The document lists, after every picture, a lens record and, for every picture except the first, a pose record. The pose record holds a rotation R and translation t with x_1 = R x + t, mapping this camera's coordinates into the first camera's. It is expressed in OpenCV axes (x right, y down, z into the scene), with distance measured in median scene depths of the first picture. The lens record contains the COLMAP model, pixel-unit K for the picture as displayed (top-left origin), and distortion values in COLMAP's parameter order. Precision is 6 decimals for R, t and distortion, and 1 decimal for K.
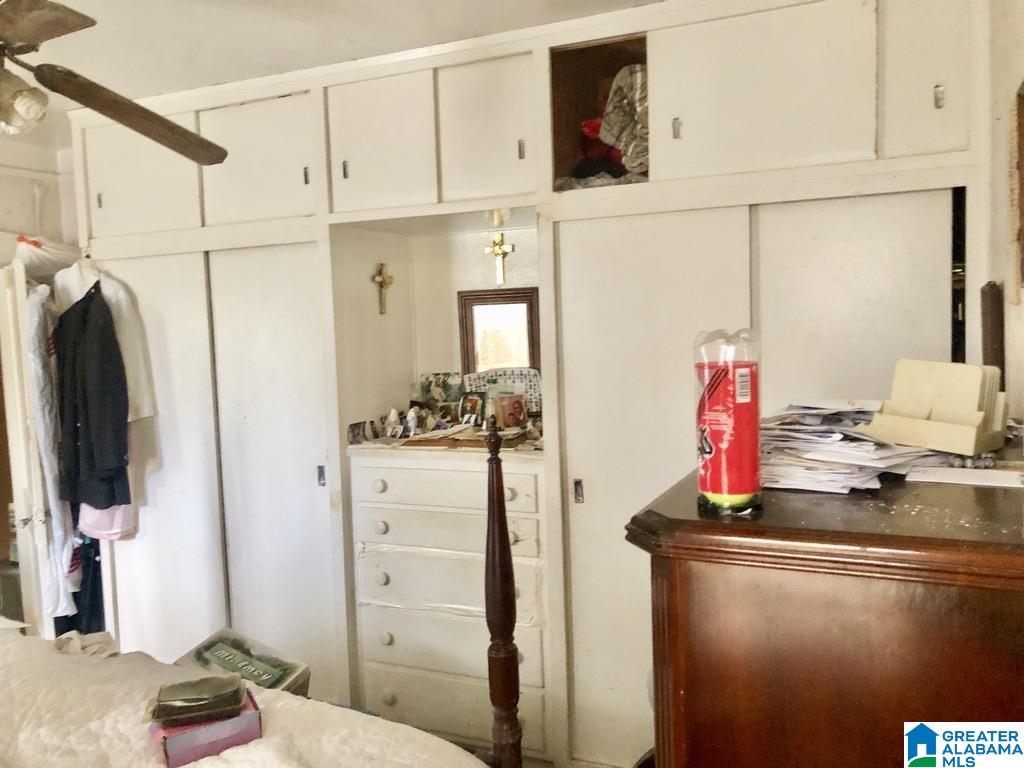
lens RADIAL K [[826.6, 0, 512.2], [0, 826.6, 370.4], [0, 0, 1]] dist [0.013468, 0.003552]
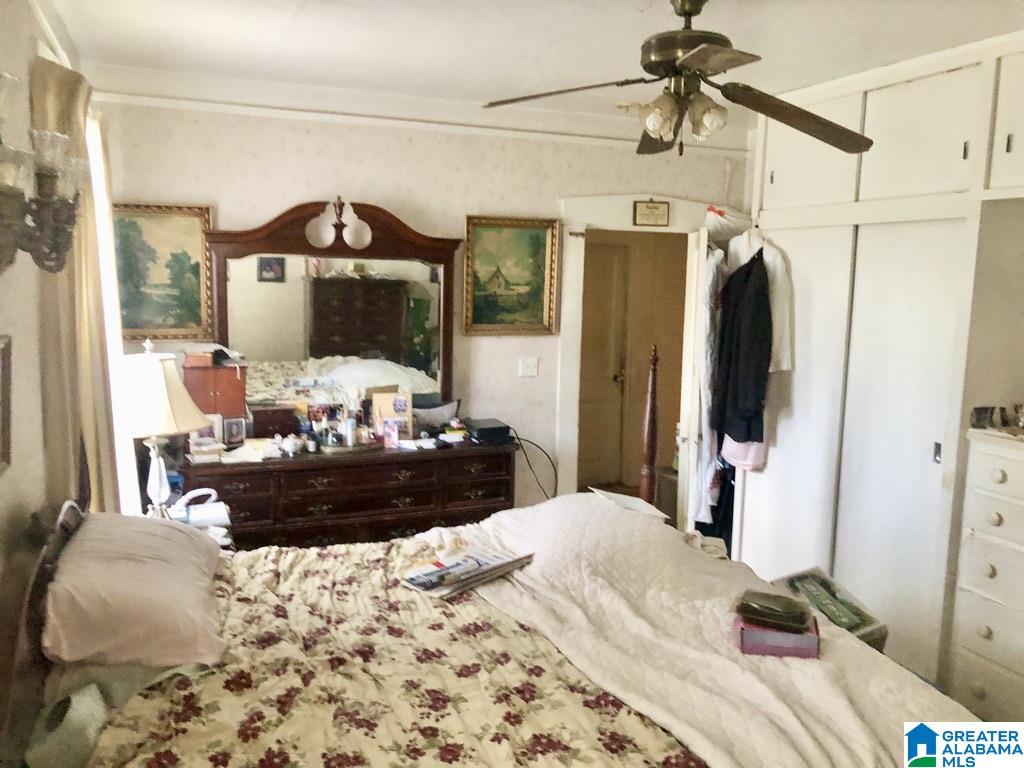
lens RADIAL K [[827.9, 0, 512.0], [0, 827.9, 384.0], [0, 0, 1]] dist [-0.001405, -0.001736]
pose [[0.712598, 0.149094, -0.685547, 0.074409], [-0.097415, 0.988720, 0.113771, -0.018505], [0.694776, -0.014291, 0.719084, -0.076039]]
